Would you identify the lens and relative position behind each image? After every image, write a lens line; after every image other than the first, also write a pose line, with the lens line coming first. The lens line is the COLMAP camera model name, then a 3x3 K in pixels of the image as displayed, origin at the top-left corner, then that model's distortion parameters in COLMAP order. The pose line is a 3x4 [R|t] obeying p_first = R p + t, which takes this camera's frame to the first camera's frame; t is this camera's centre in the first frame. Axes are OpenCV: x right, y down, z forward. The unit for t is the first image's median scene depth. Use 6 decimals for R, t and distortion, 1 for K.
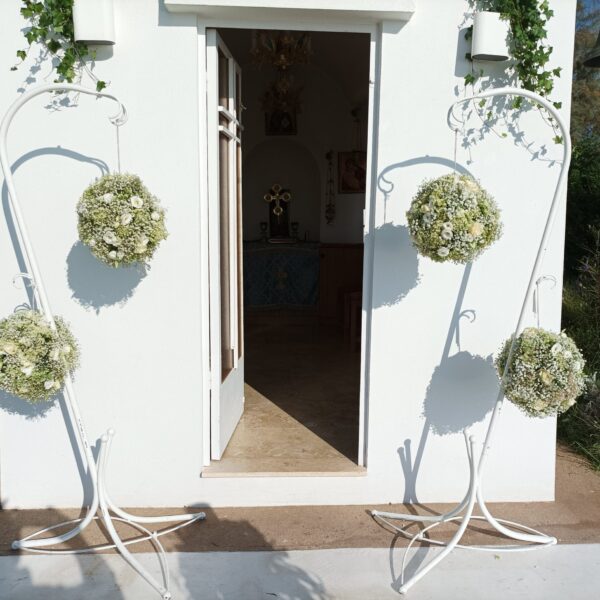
lens RADIAL K [[586.9, 0, 304.6], [0, 586.9, 294.6], [0, 0, 1]] dist [0.008973, 0.000000]
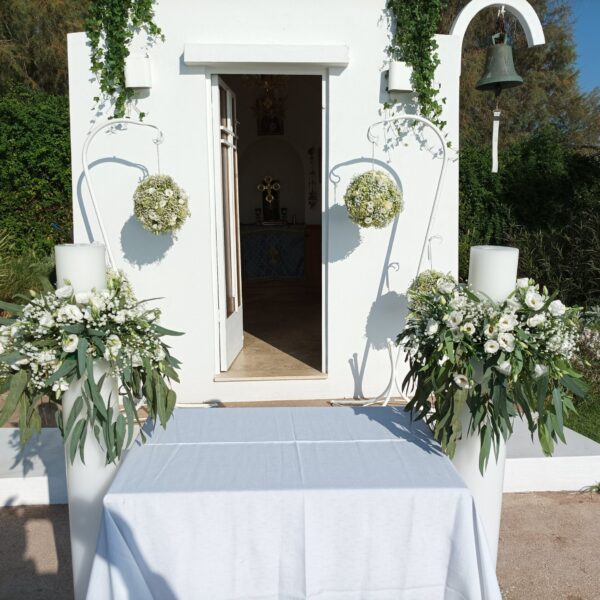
lens RADIAL K [[586.9, 0, 297.5], [0, 586.9, 299.4], [0, 0, 1]] dist [0.008973, 0.000000]
pose [[0.999727, -0.018456, -0.014357, 0.060753], [0.018828, 0.999479, 0.026225, 0.079405], [0.013866, -0.026488, 0.999553, -0.489200]]
